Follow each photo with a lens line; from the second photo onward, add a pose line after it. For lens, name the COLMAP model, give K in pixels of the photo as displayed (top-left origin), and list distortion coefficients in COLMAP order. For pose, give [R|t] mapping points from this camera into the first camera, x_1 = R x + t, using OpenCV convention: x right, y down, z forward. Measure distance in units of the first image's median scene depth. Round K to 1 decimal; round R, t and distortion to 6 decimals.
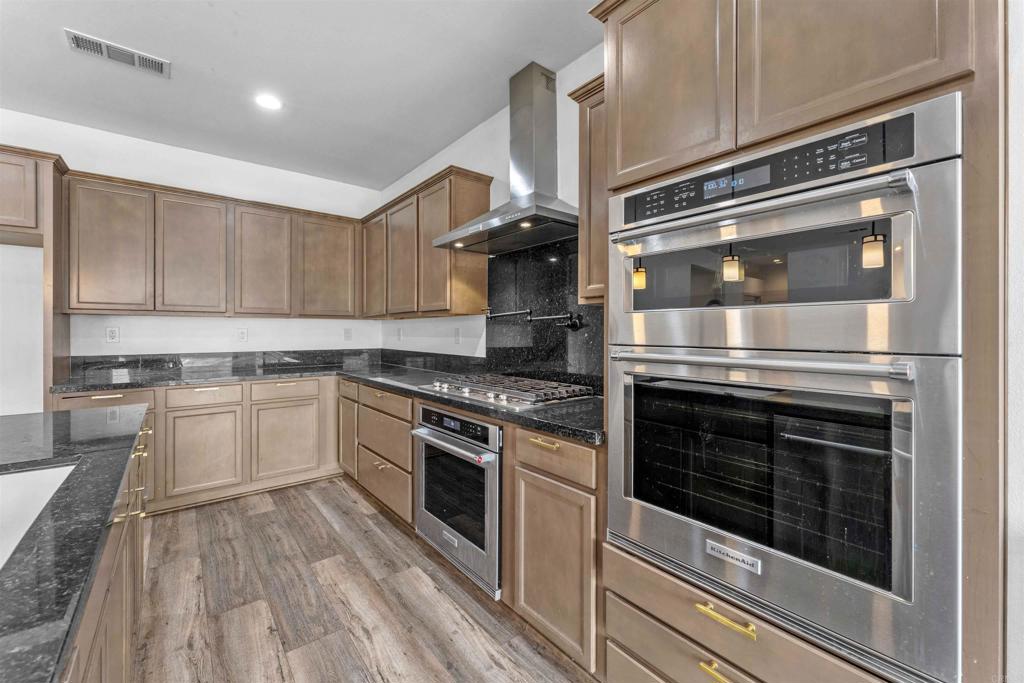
lens RADIAL K [[413.0, 0, 512.1], [0, 413.0, 331.7], [0, 0, 1]] dist [0.001662, 0.000203]
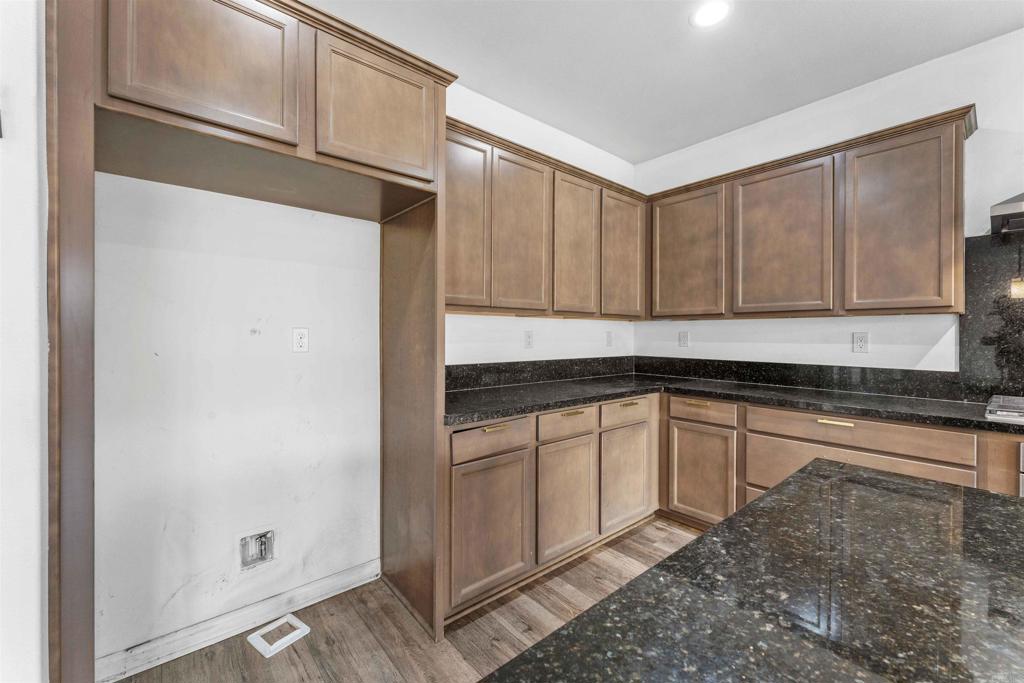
lens RADIAL K [[415.2, 0, 512.0], [0, 415.2, 341.5], [0, 0, 1]] dist [0.000411, 0.000034]
pose [[0.999781, 0.000670, 0.020913, -0.739306], [-0.001053, 0.999832, 0.018312, -0.003919], [-0.020897, -0.018330, 0.999614, 0.230797]]
